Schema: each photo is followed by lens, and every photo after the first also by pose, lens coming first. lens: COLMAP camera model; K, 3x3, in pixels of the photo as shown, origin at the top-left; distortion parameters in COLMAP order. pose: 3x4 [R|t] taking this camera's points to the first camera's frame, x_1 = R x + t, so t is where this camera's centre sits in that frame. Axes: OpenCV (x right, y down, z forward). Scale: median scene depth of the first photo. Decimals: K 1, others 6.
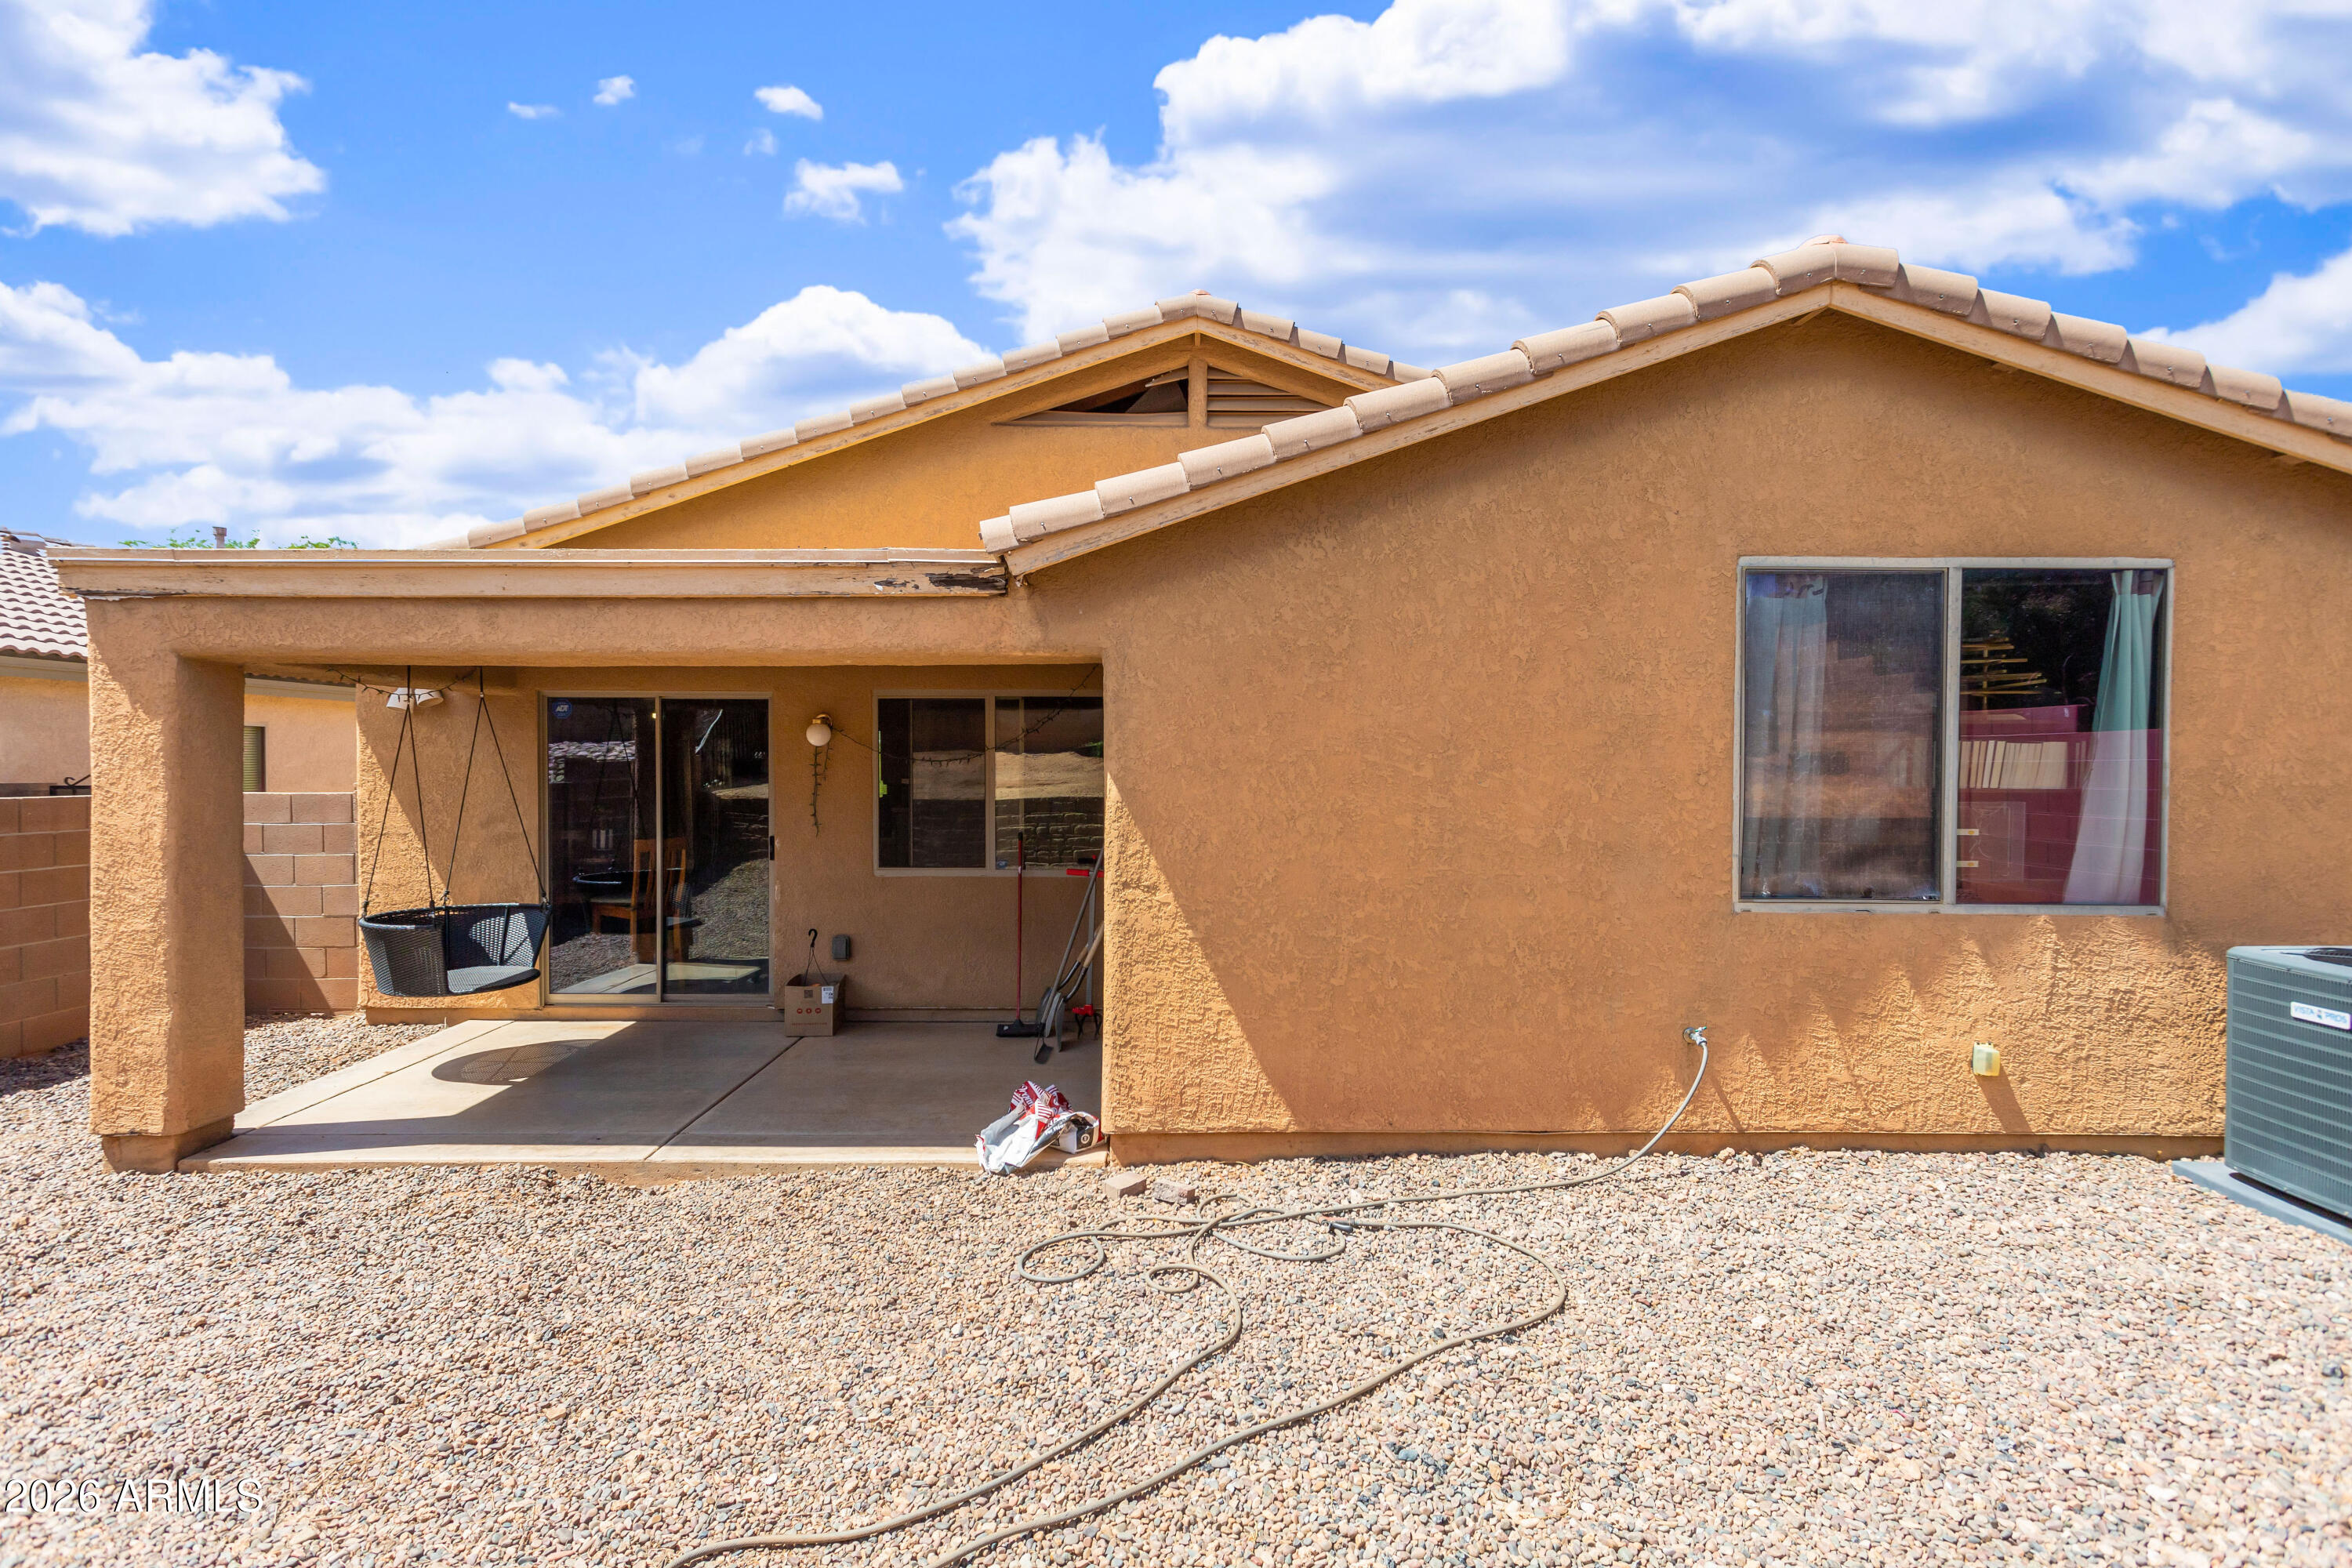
lens RADIAL K [[1135.7, 0, 1180.6], [0, 1135.7, 781.1], [0, 0, 1]] dist [0.006979, 0.001366]
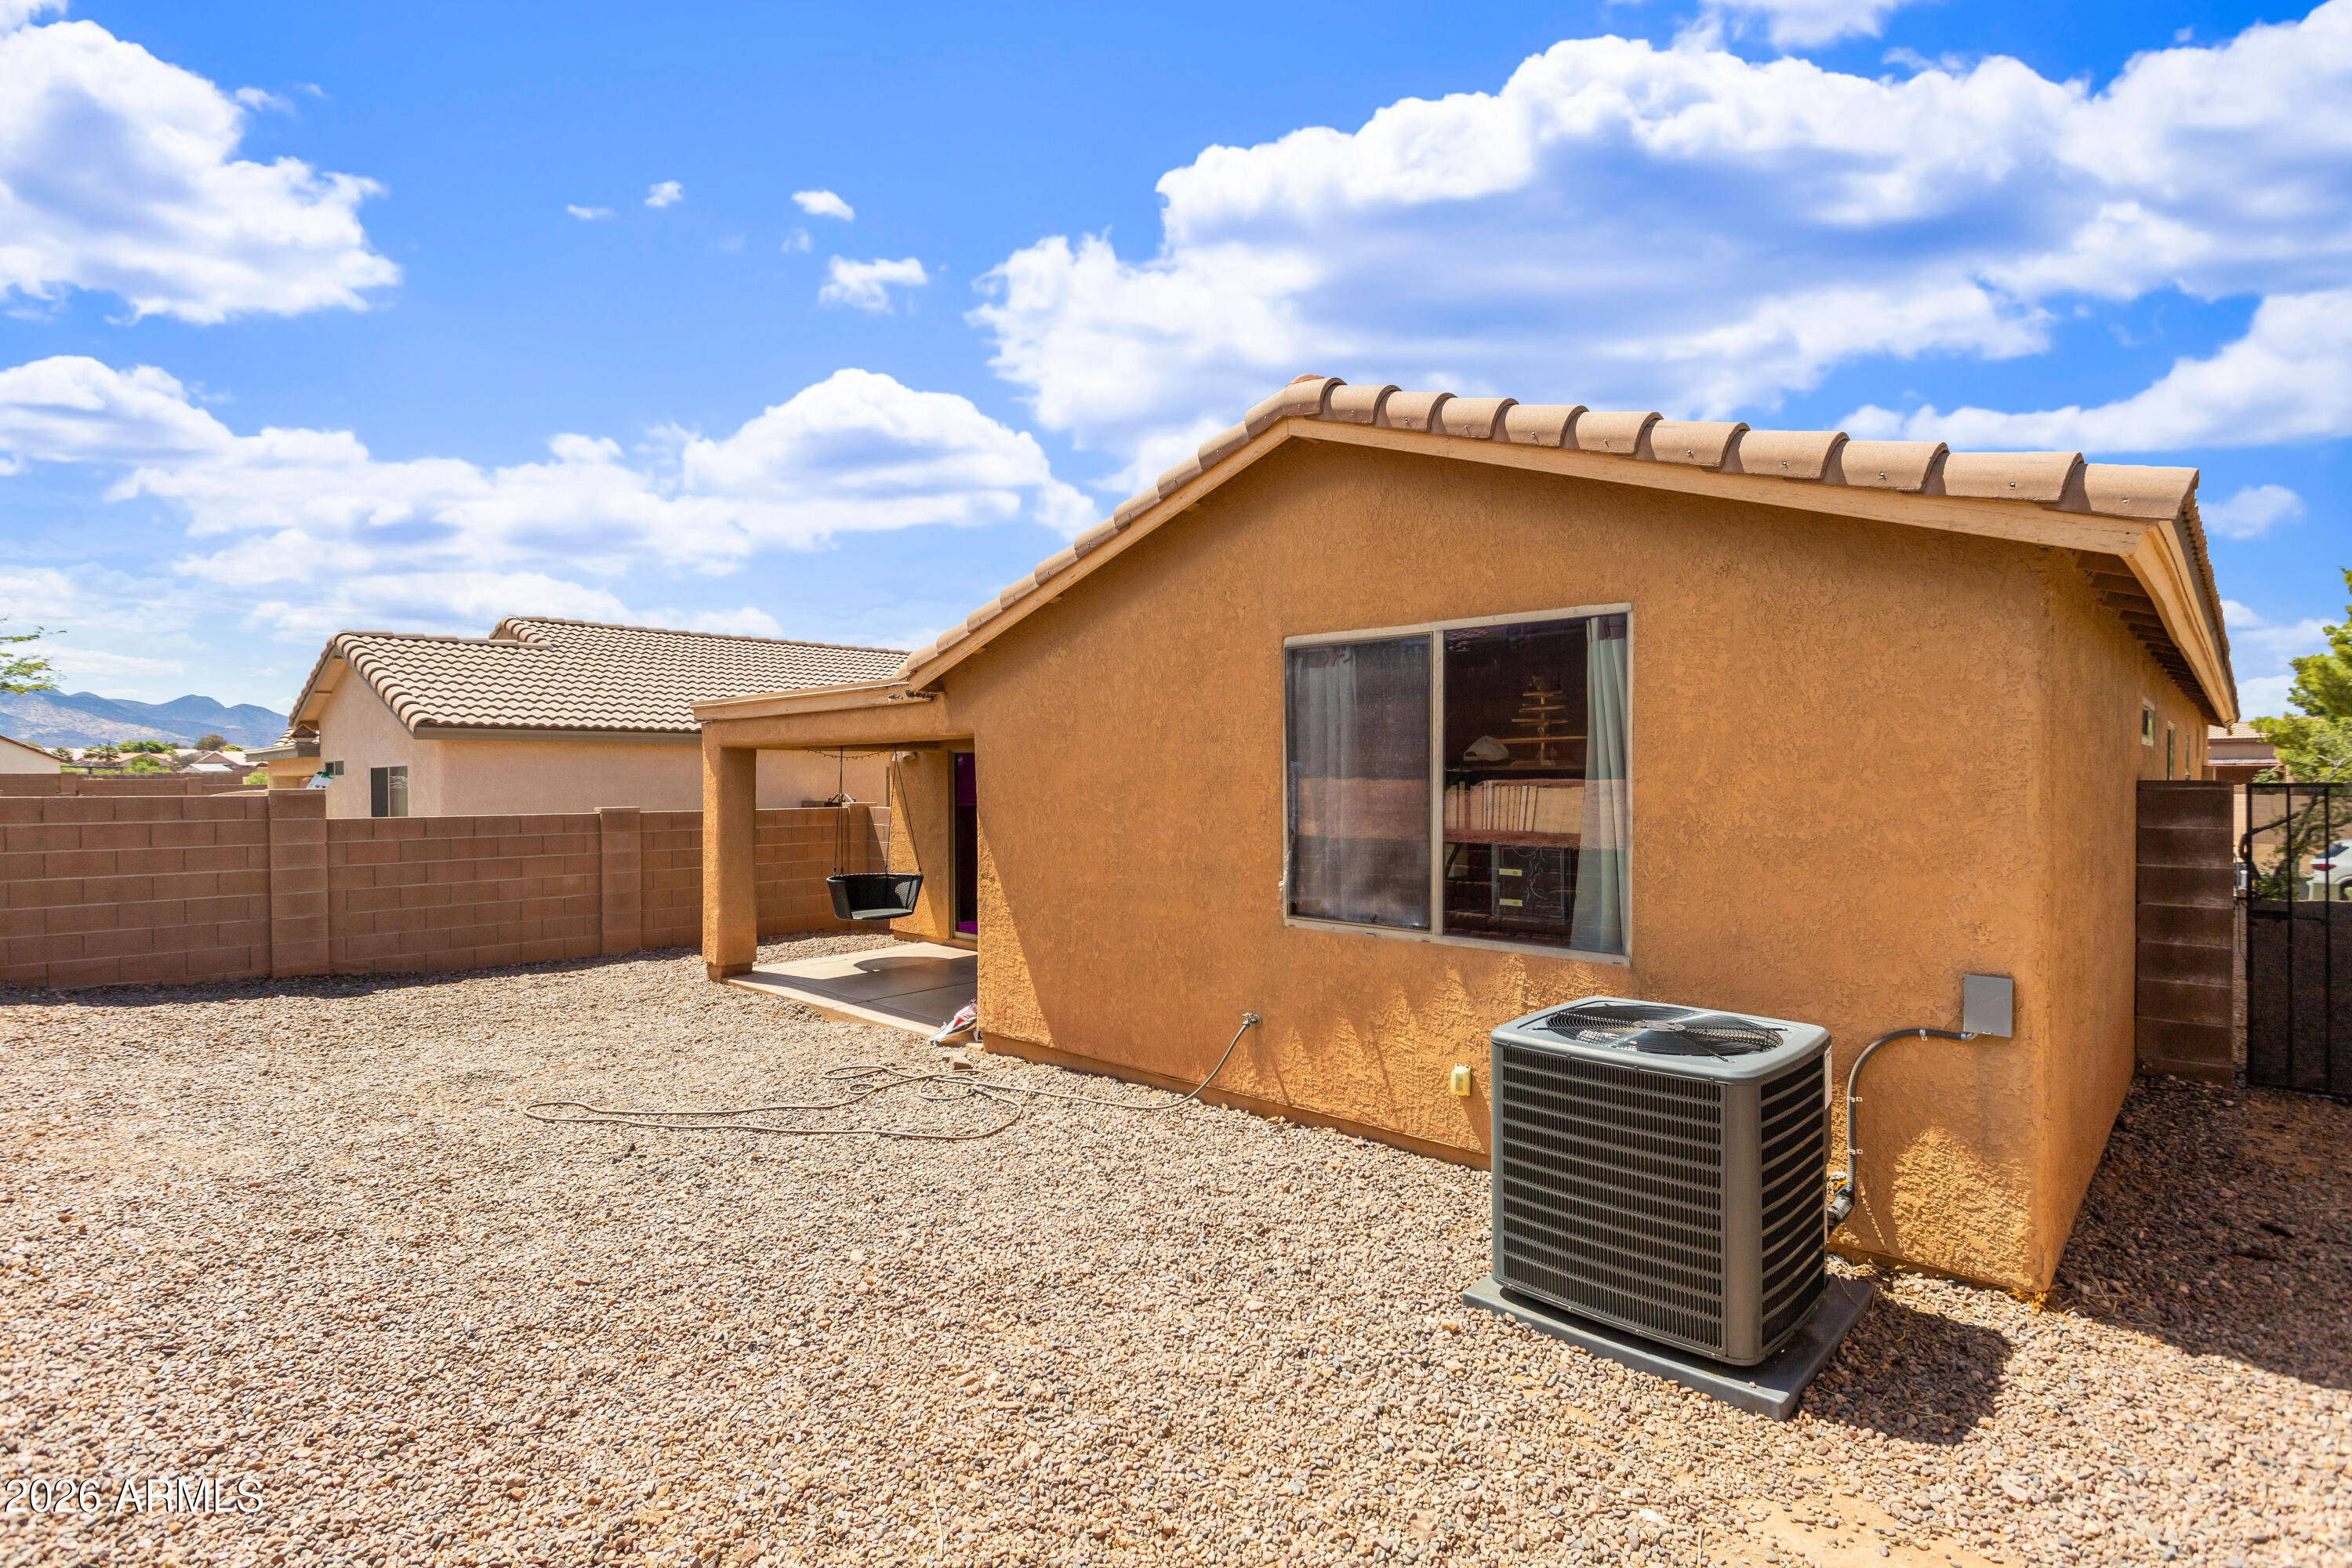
lens RADIAL K [[1135.7, 0, 1196.8], [0, 1135.7, 795.2], [0, 0, 1]] dist [0.006979, 0.001366]
pose [[0.731411, 0.006626, -0.681905, 1.259598], [-0.008323, 0.999965, 0.000790, -0.026793], [0.681886, 0.005098, 0.731440, 0.034232]]
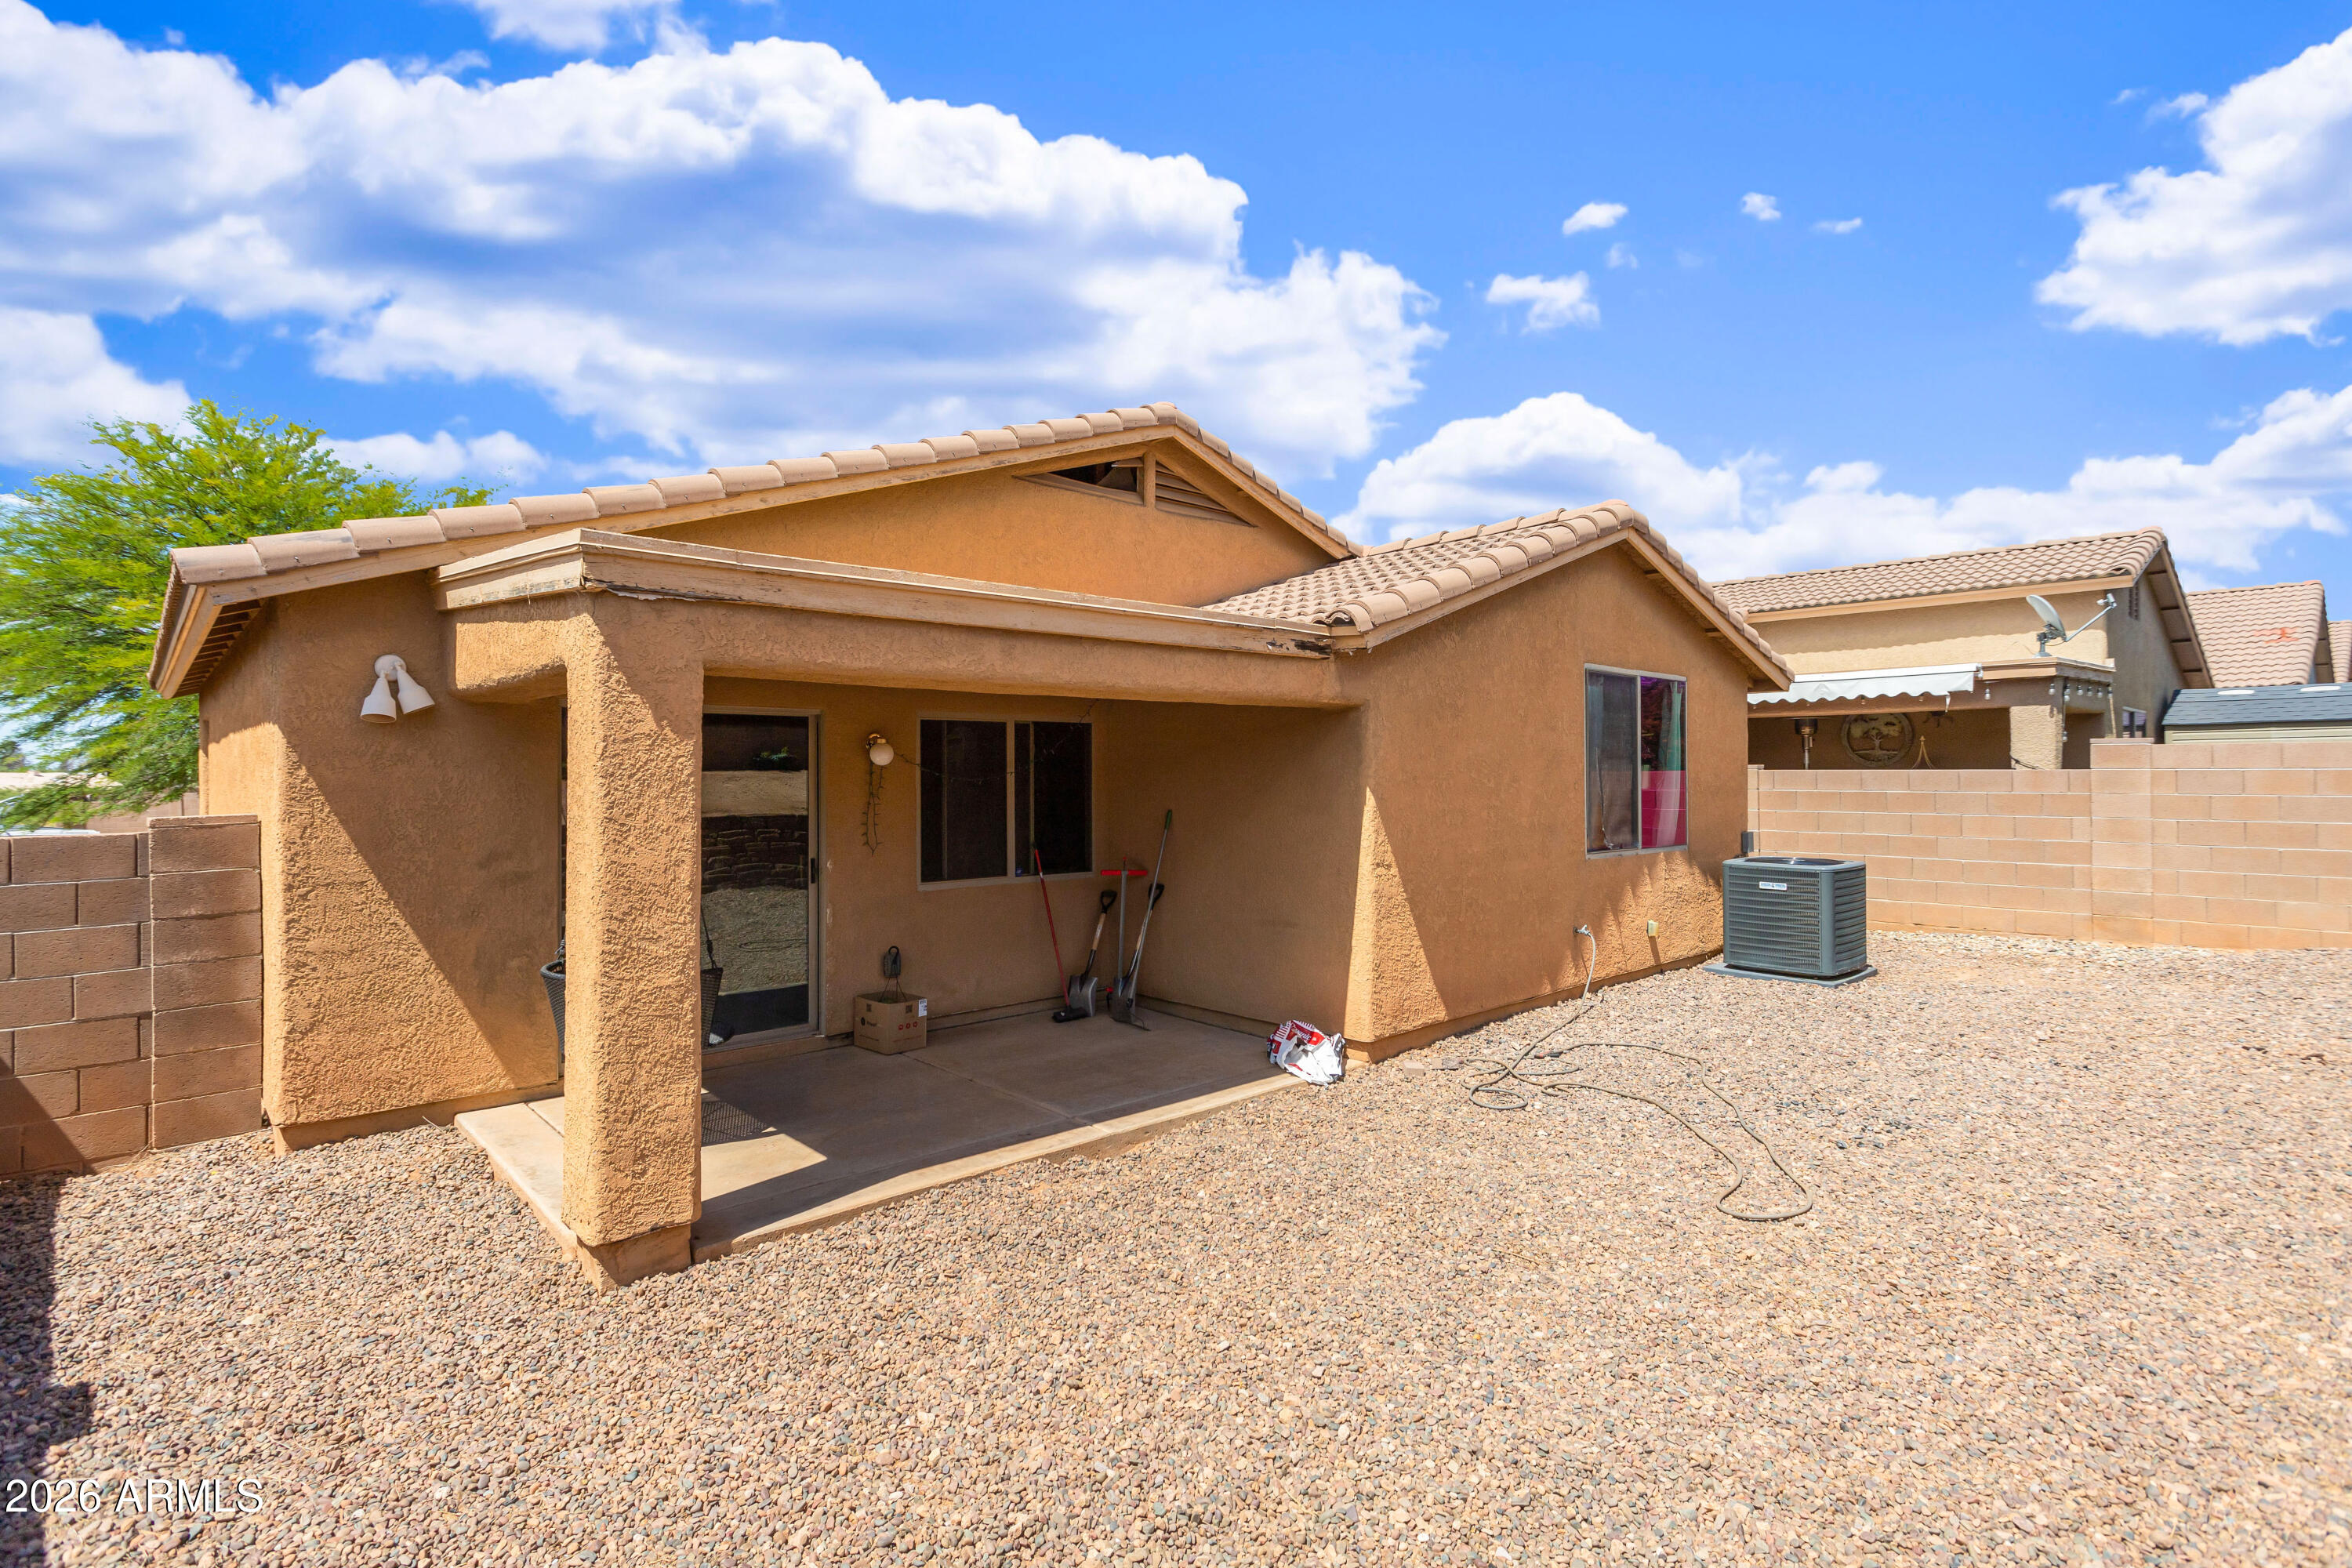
lens RADIAL K [[1135.7, 0, 1197.4], [0, 1135.7, 761.2], [0, 0, 1]] dist [0.006979, 0.001366]
pose [[0.729897, 0.002736, 0.683552, -1.192556], [0.016239, 0.999640, -0.021342, -0.012708], [-0.683365, 0.026678, 0.729590, 0.104865]]
